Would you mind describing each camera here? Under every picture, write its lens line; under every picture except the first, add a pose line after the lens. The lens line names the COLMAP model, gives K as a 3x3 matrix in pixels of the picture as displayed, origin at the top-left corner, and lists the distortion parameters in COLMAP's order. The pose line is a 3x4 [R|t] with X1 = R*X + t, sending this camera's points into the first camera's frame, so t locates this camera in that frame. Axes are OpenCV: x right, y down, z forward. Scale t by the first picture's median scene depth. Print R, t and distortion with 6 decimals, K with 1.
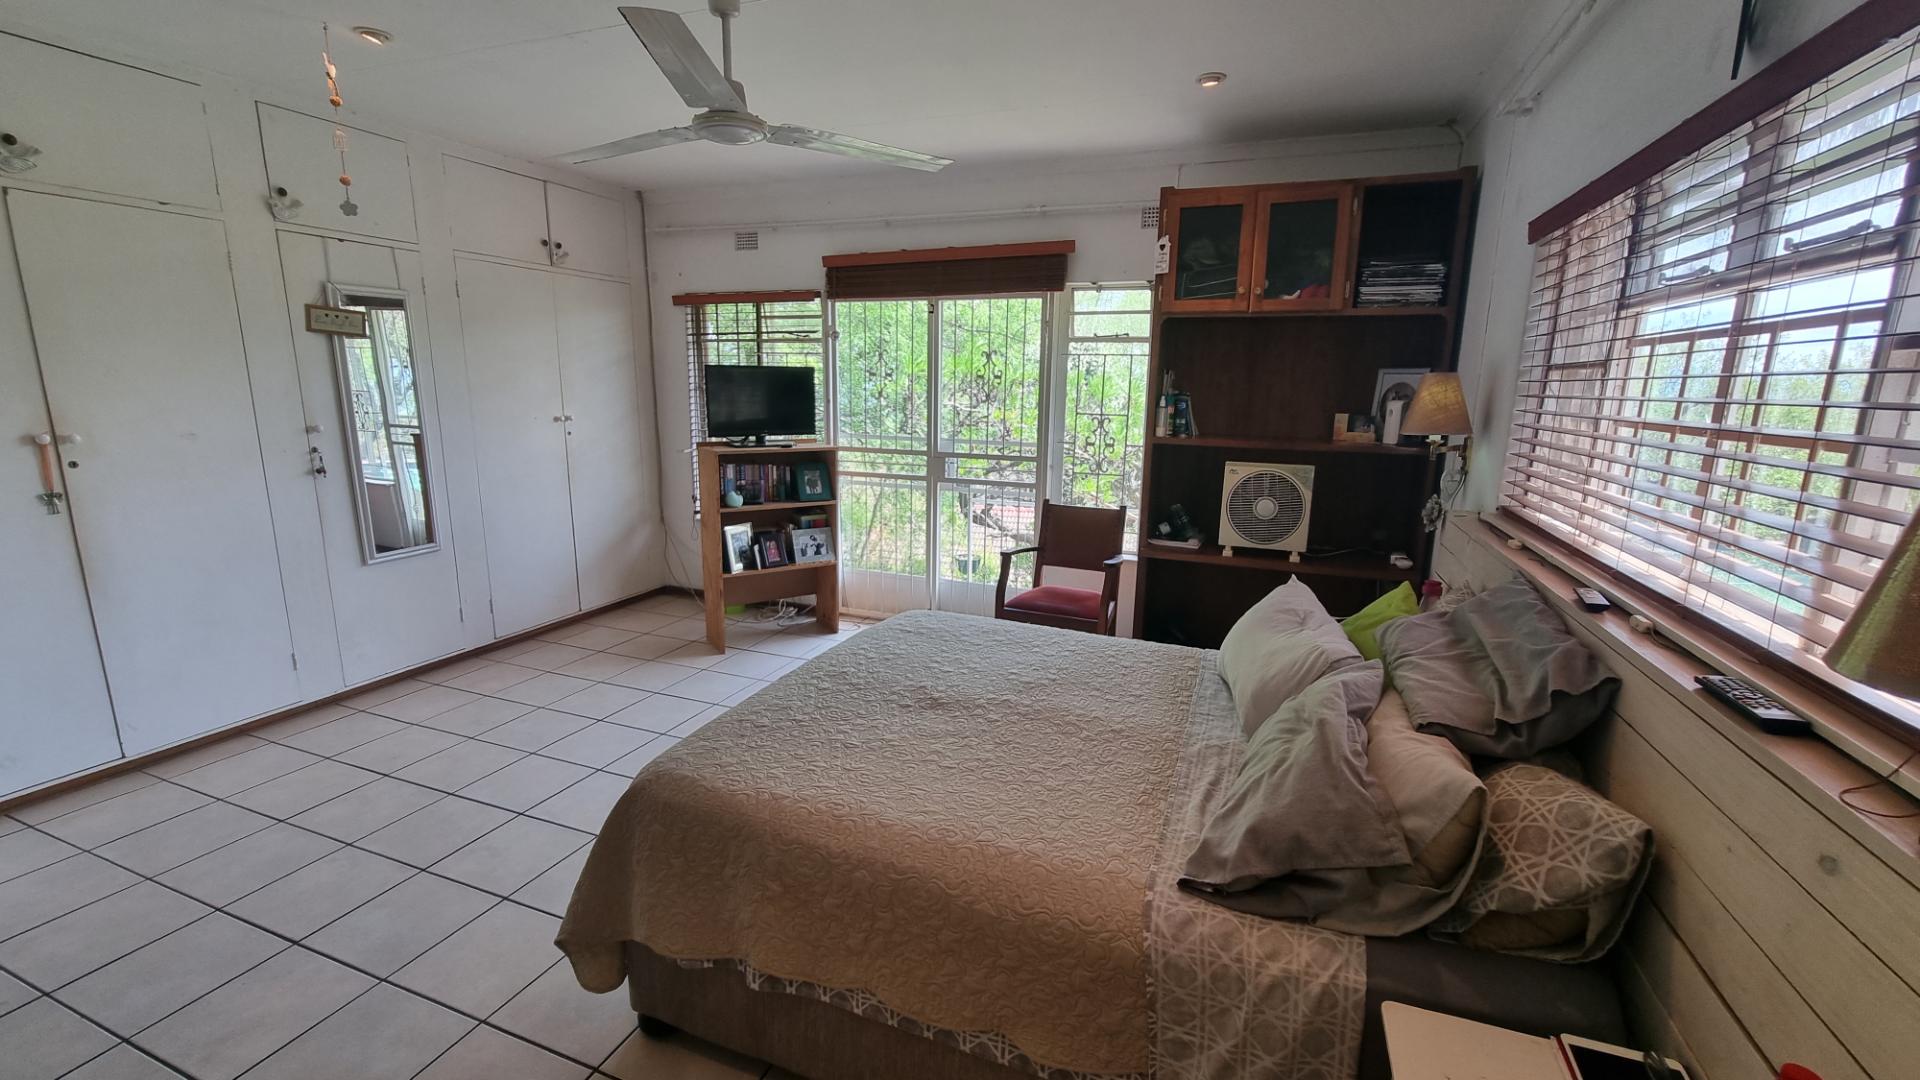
lens RADIAL K [[790.4, 0, 954.2], [0, 790.4, 540.9], [0, 0, 1]] dist [-0.002025, -0.000198]
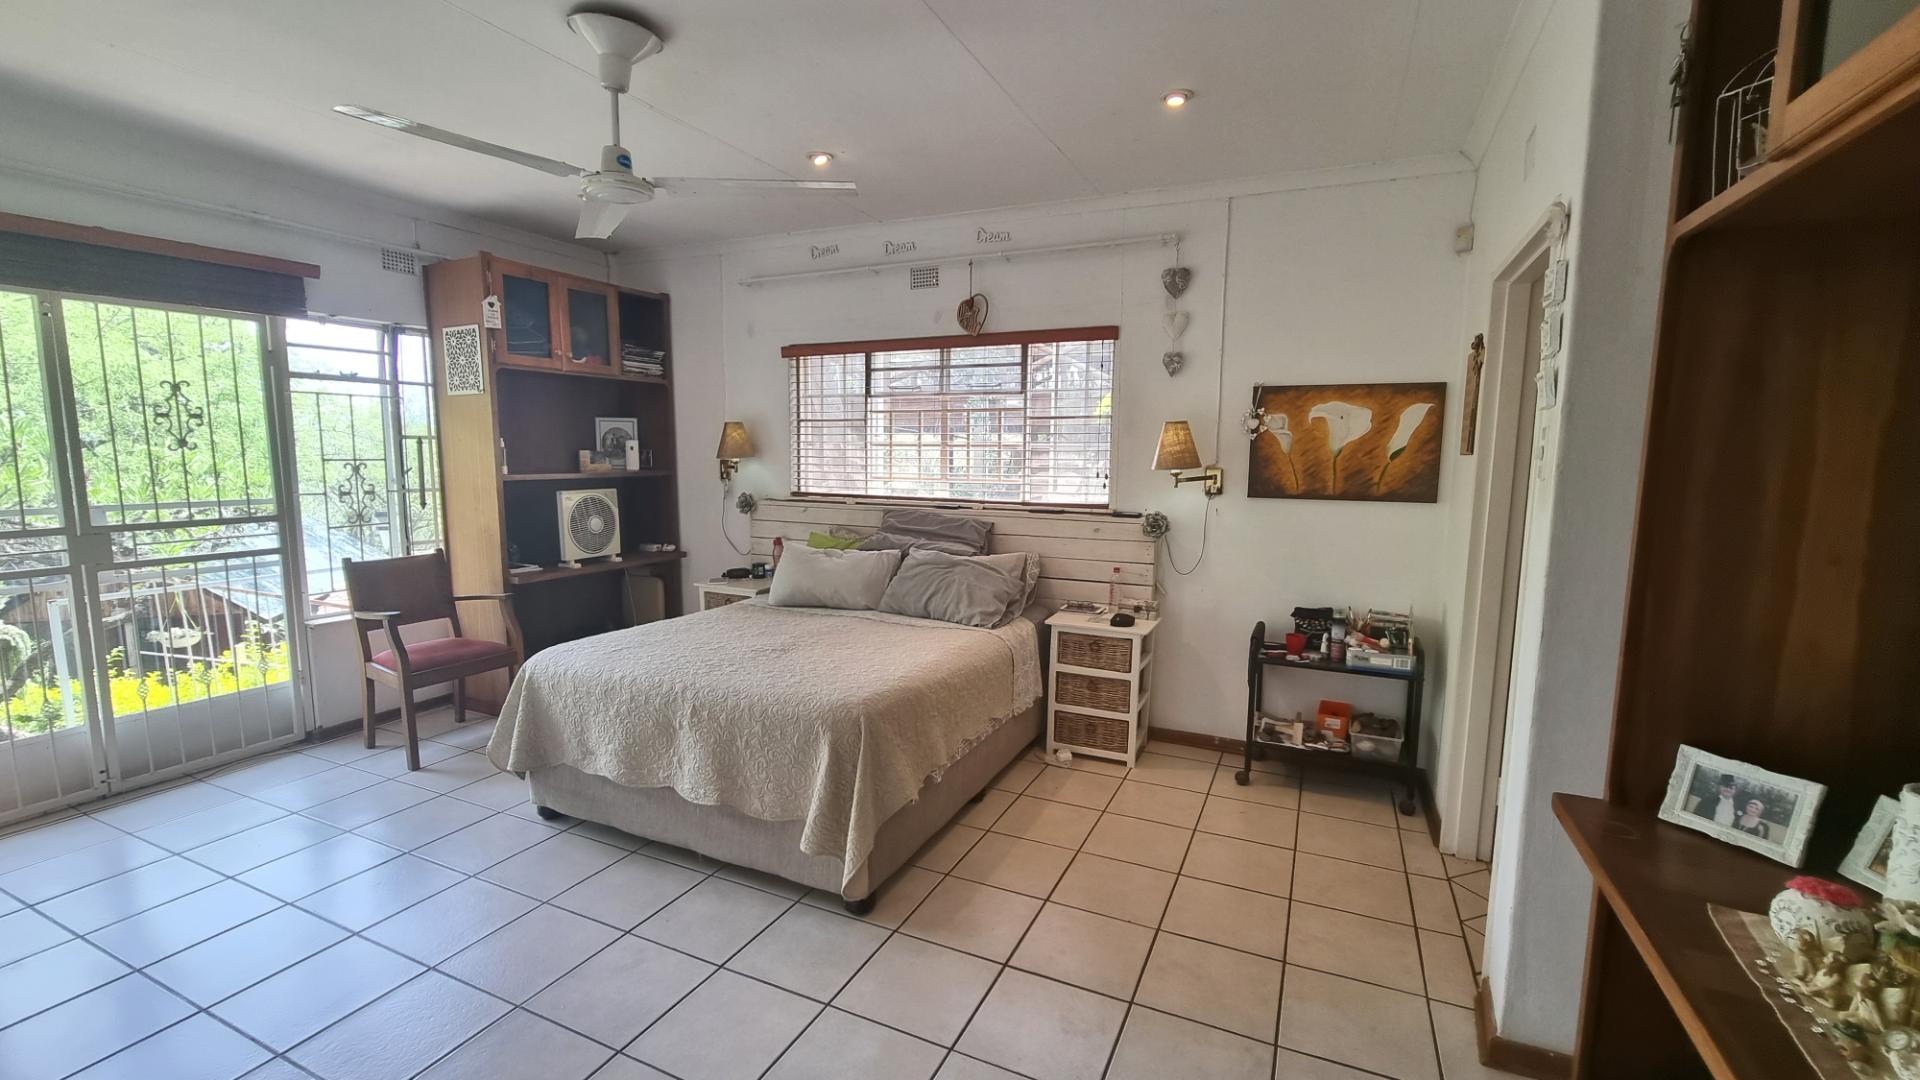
lens RADIAL K [[790.4, 0, 952.2], [0, 790.4, 536.7], [0, 0, 1]] dist [-0.002025, -0.000198]
pose [[0.066571, -0.131722, 0.989049, -0.819990], [0.189547, 0.974867, 0.117075, -0.061256], [-0.979612, 0.179678, 0.089865, 0.321138]]
